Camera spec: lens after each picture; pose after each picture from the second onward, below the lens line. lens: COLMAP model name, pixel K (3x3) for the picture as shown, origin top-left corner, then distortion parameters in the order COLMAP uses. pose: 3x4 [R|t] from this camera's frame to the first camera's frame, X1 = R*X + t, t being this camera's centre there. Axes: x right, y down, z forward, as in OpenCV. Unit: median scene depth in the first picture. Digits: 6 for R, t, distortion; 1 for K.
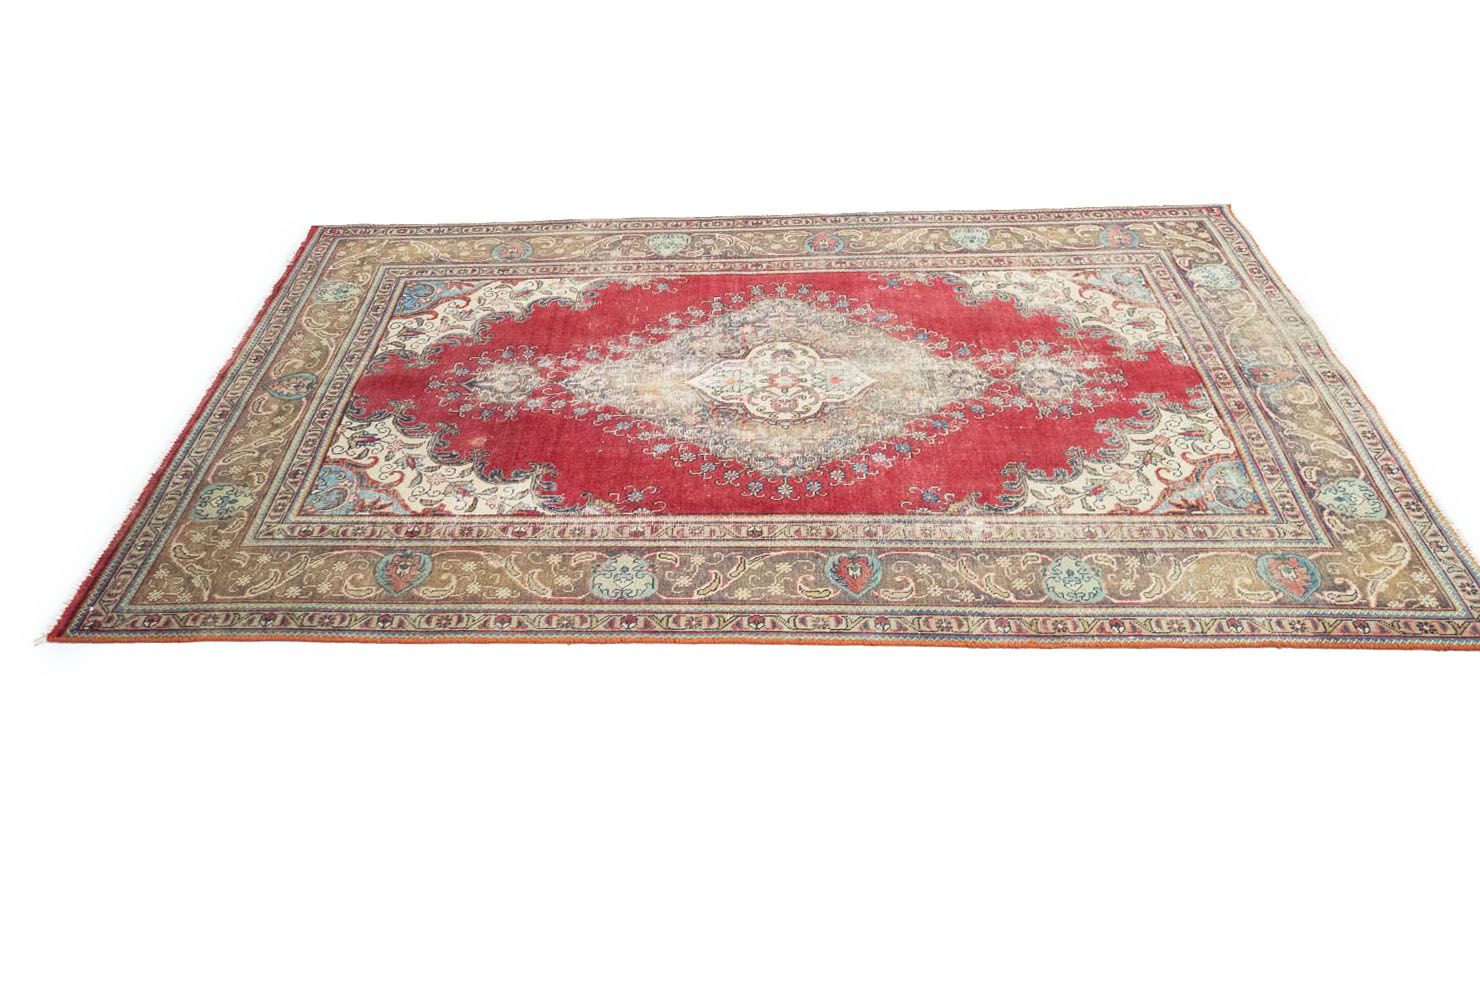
lens RADIAL K [[1251.7, 0, 712.0], [0, 1251.7, 491.8], [0, 0, 1]] dist [0.005347, -0.001447]
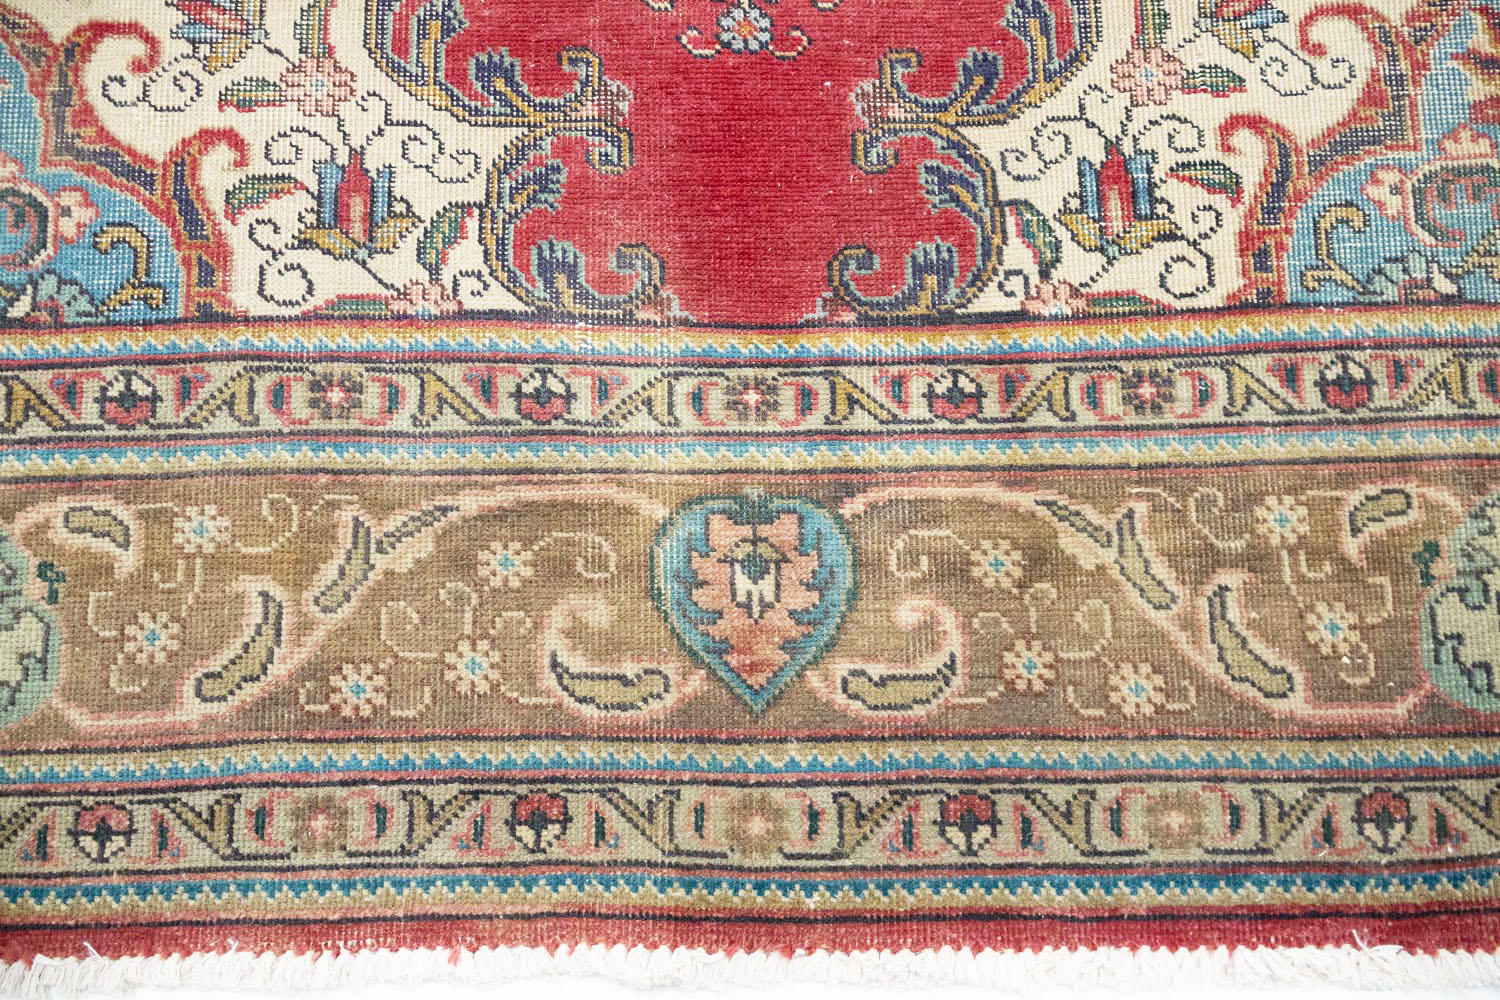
lens RADIAL K [[1266.3, 0, 737.6], [0, 1266.3, 499.9], [0, 0, 1]] dist [0.004029, 0.008129]
pose [[-0.047591, -0.978925, 0.198597, -0.404996], [0.625570, 0.125792, 0.769960, -0.302987], [-0.778715, 0.160880, 0.606399, 0.942649]]
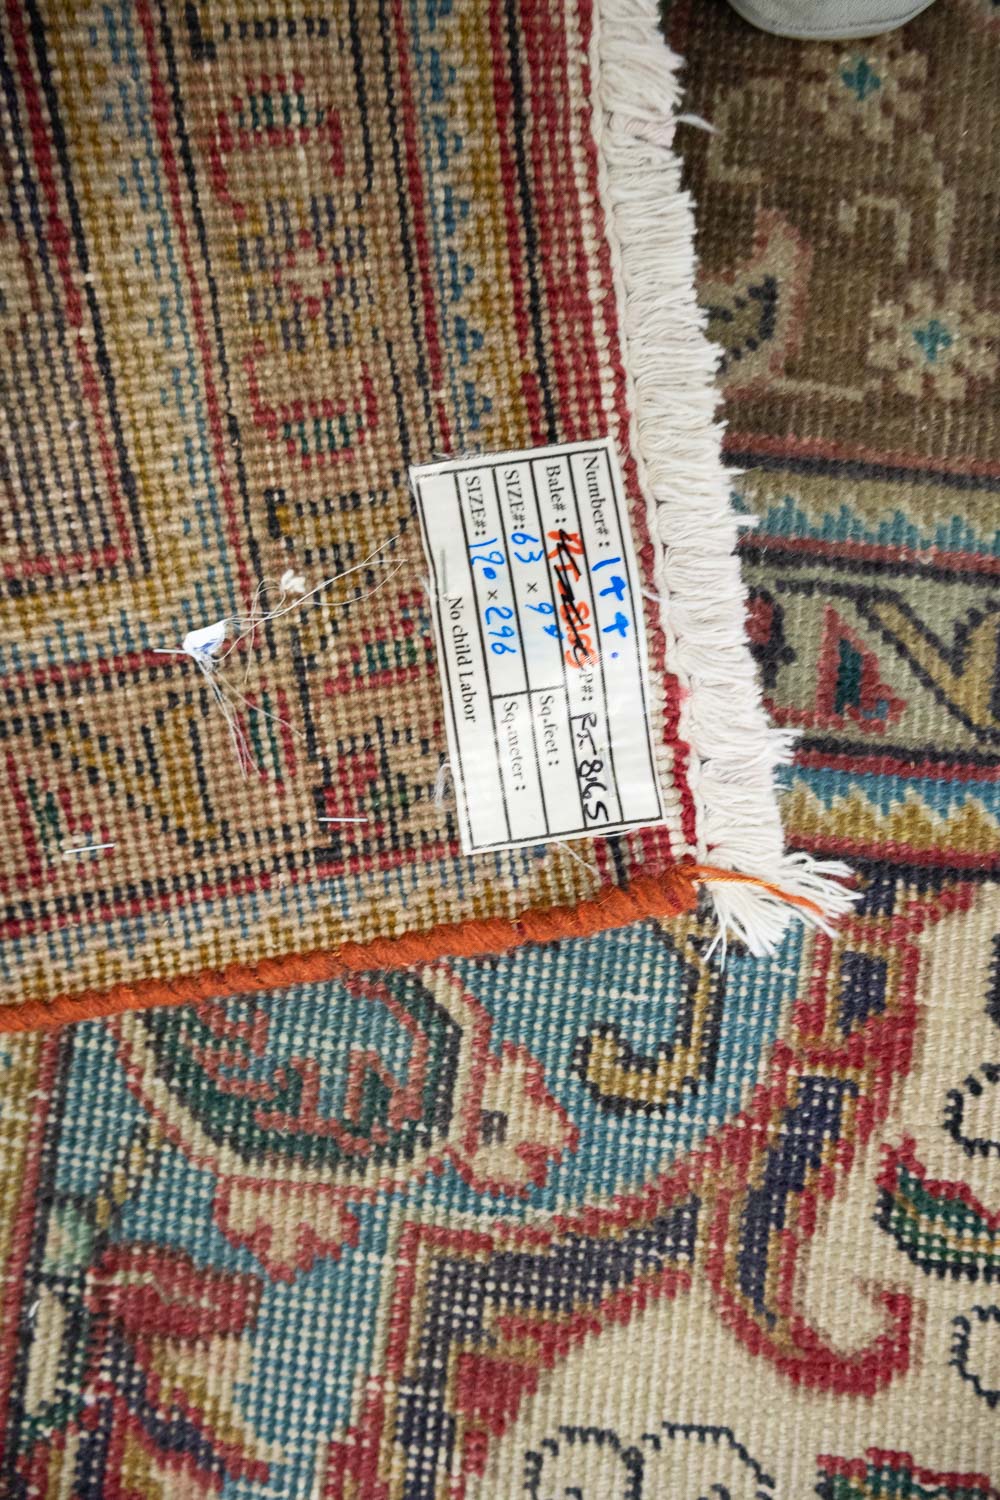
lens RADIAL K [[1228.3, 0, 500.0], [0, 1228.3, 750.0], [0, 0, 1]] dist [0.008261, -0.002111]
pose [[-0.085220, 0.996311, -0.010126, -0.320662], [-0.598015, -0.043017, 0.800329, -0.089200], [0.796941, 0.074260, 0.599475, 0.923179]]
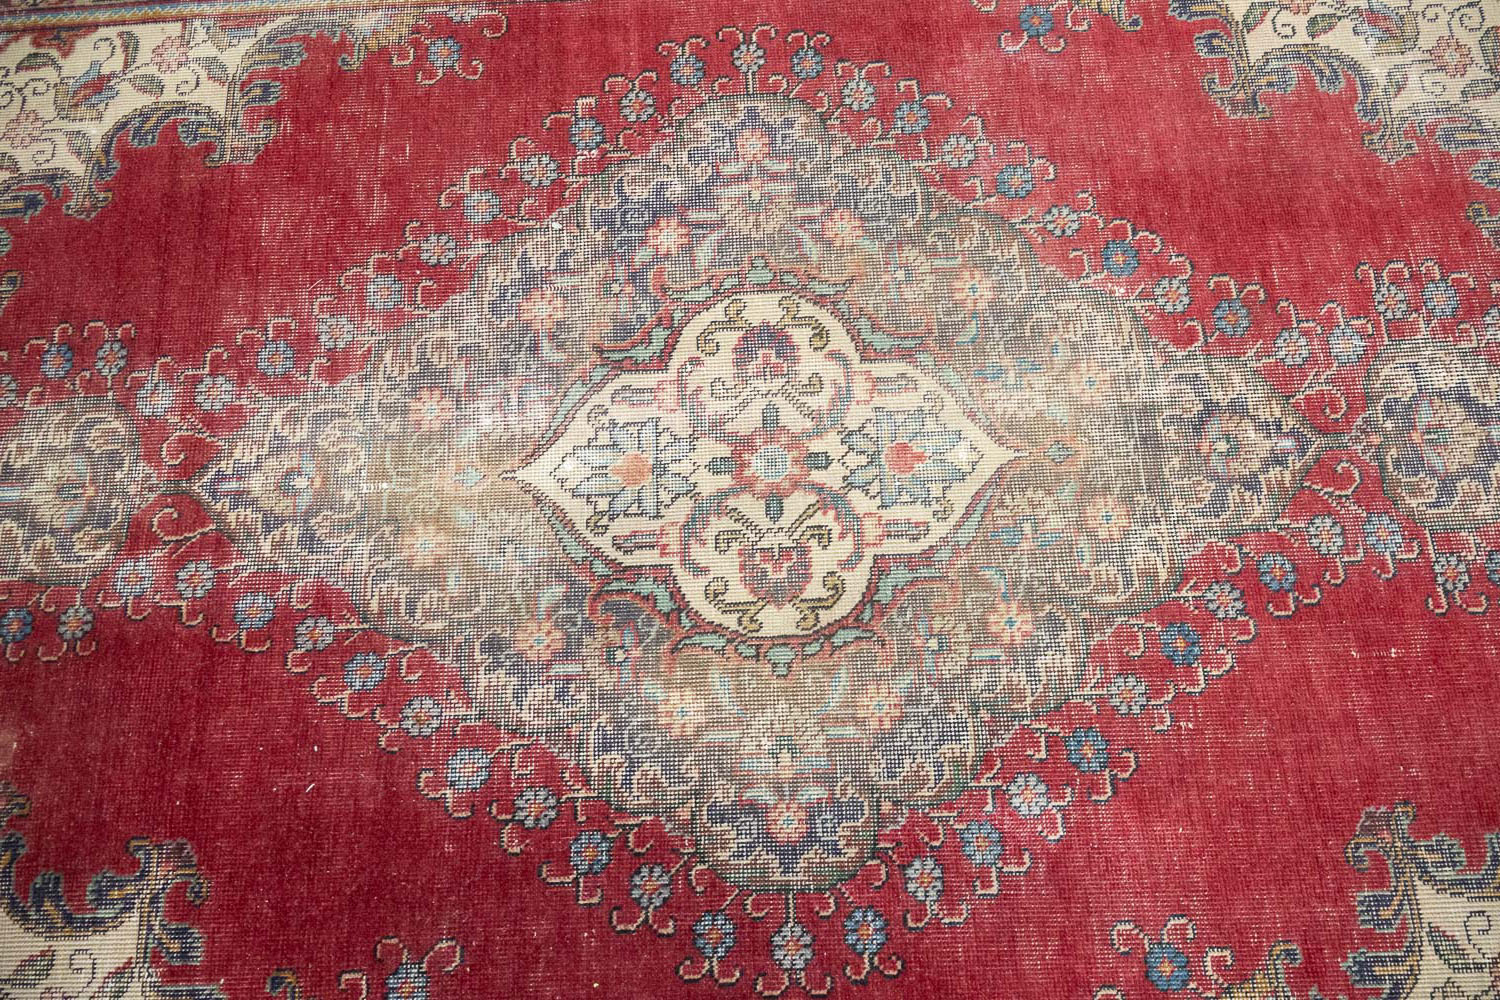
lens RADIAL K [[1228.3, 0, 725.9], [0, 1228.3, 493.6], [0, 0, 1]] dist [0.008261, -0.002111]
pose [[0.997620, -0.067086, 0.015918, 0.039851], [0.046523, 0.825350, 0.562701, -0.319617], [-0.050888, -0.560621, 0.826507, 0.736328]]
